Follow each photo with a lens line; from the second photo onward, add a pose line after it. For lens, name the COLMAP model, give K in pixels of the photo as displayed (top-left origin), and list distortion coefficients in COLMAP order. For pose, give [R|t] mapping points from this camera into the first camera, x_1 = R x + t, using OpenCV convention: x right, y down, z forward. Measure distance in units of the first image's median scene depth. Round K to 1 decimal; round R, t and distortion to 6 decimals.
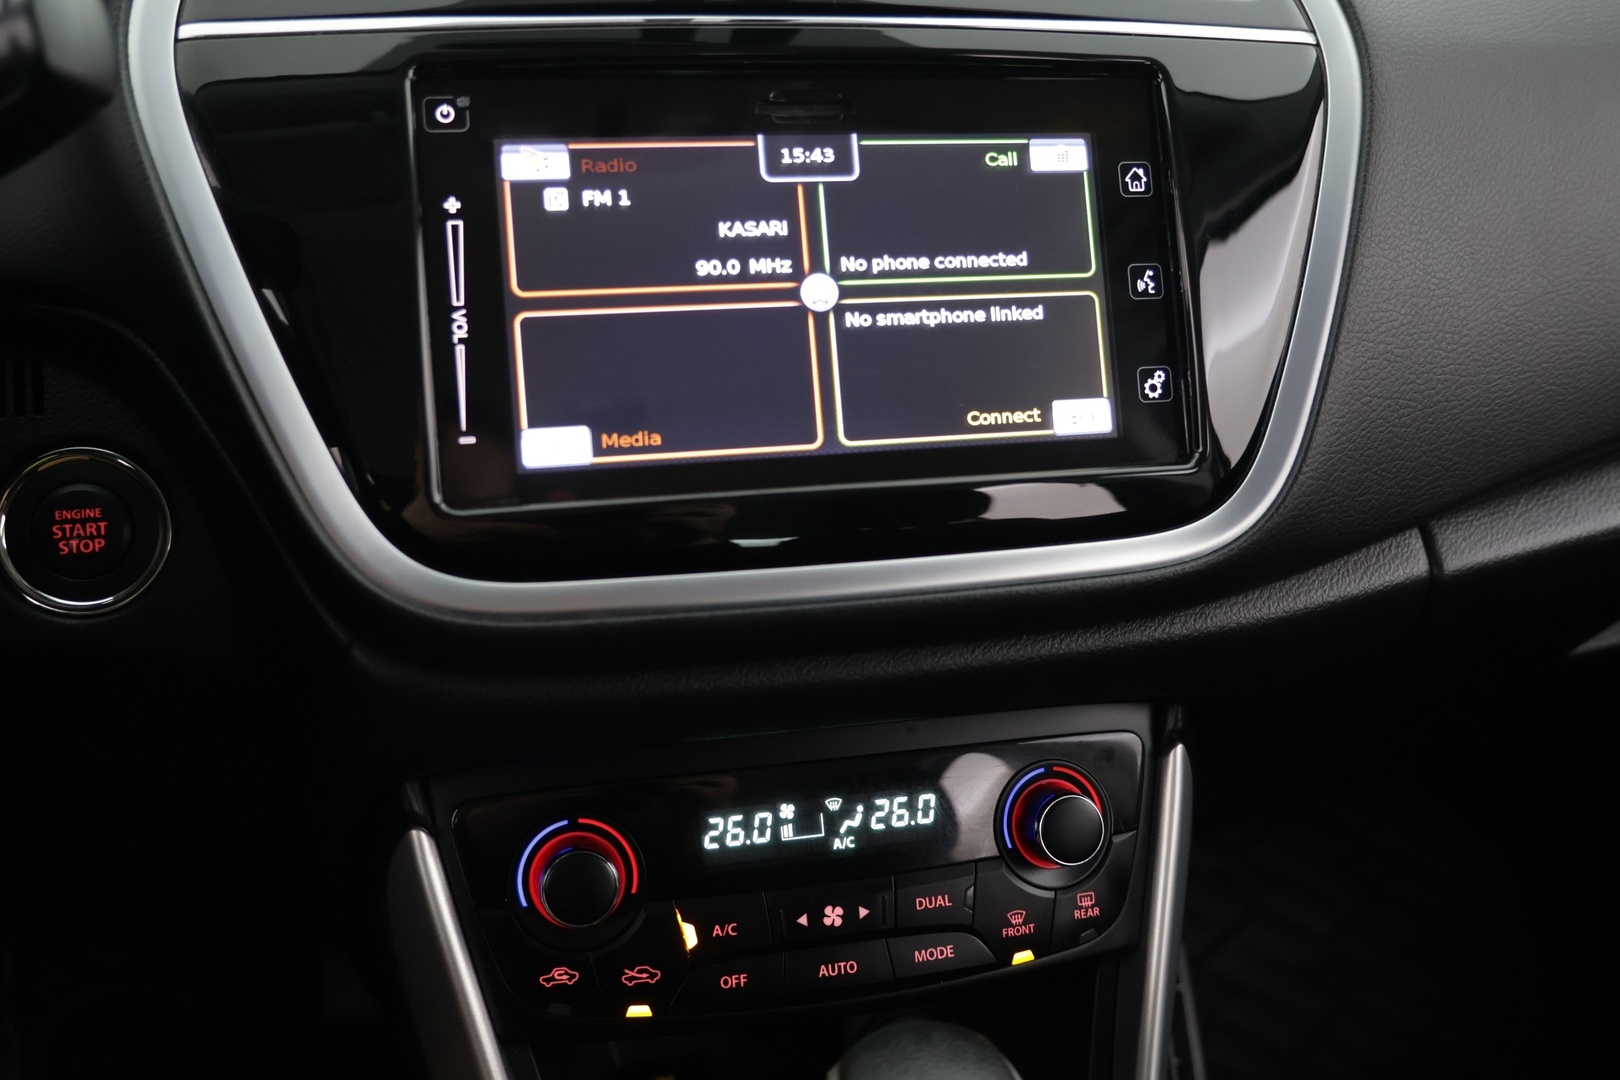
lens RADIAL K [[1357.2, 0, 815.0], [0, 1357.2, 538.8], [0, 0, 1]] dist [-0.035660, 0.045658]
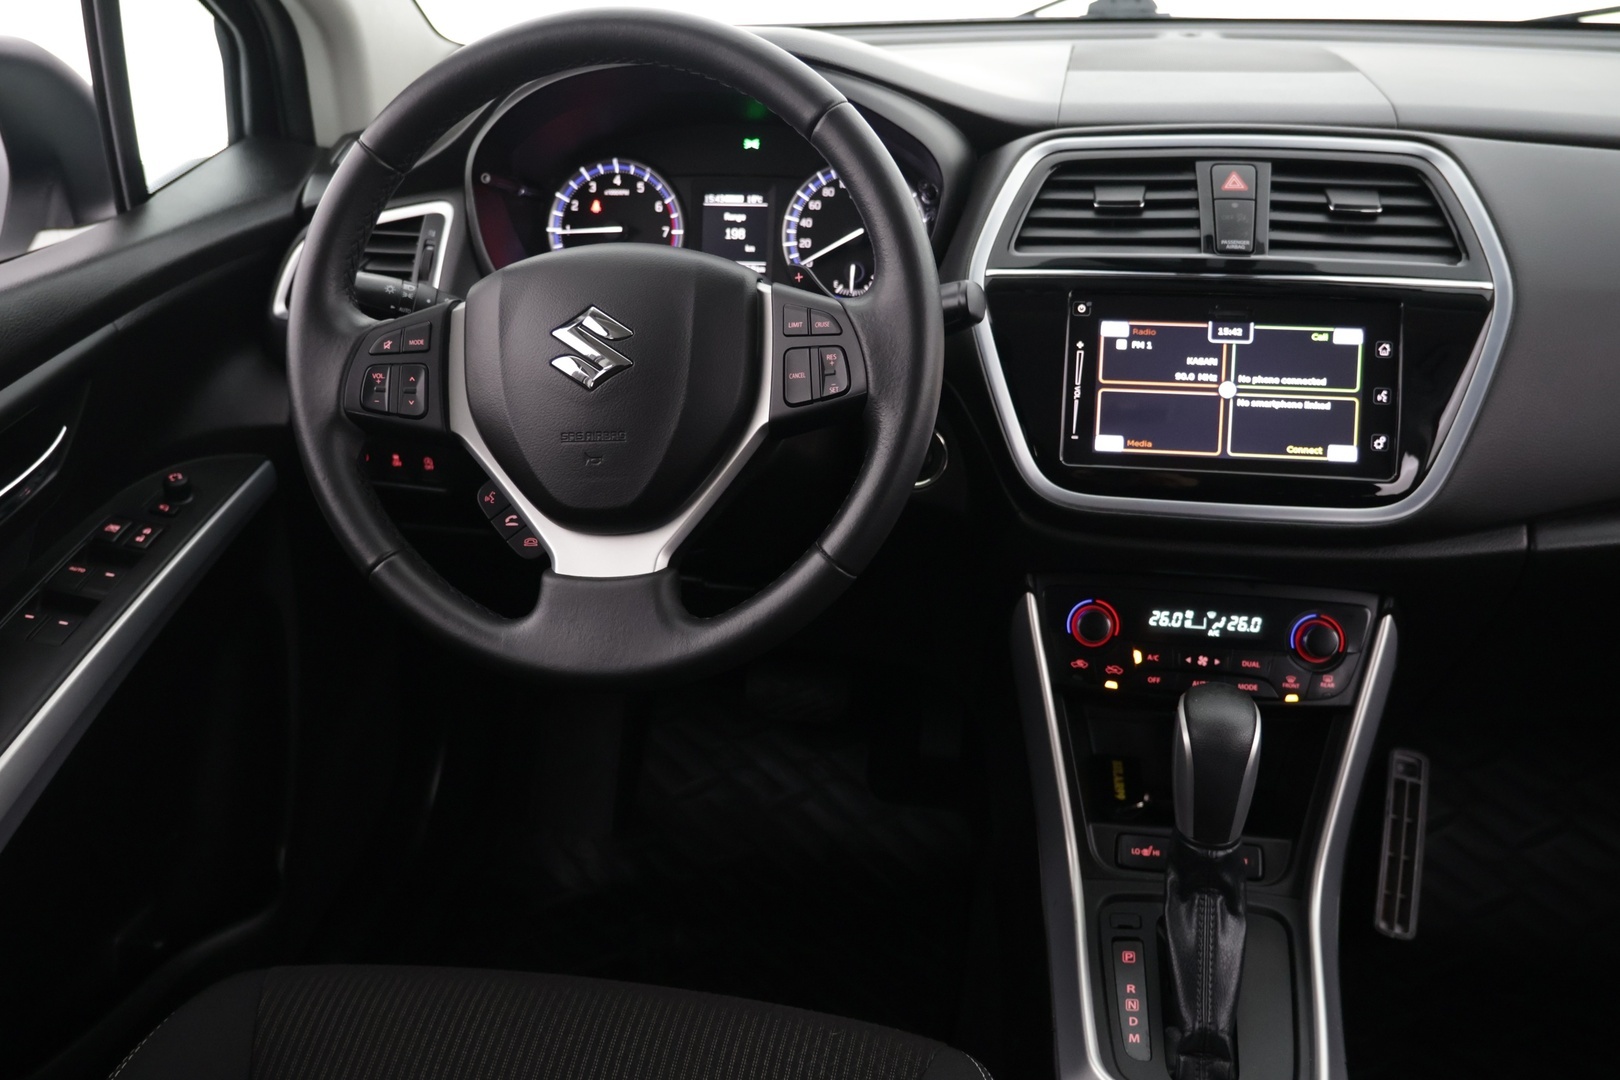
lens RADIAL K [[1357.2, 0, 813.5], [0, 1357.2, 532.9], [0, 0, 1]] dist [-0.035660, 0.045658]
pose [[0.921879, 0.129730, -0.365115, 0.221429], [-0.120223, 0.991549, 0.048759, 0.036738], [0.368355, -0.001054, 0.929685, -1.401735]]
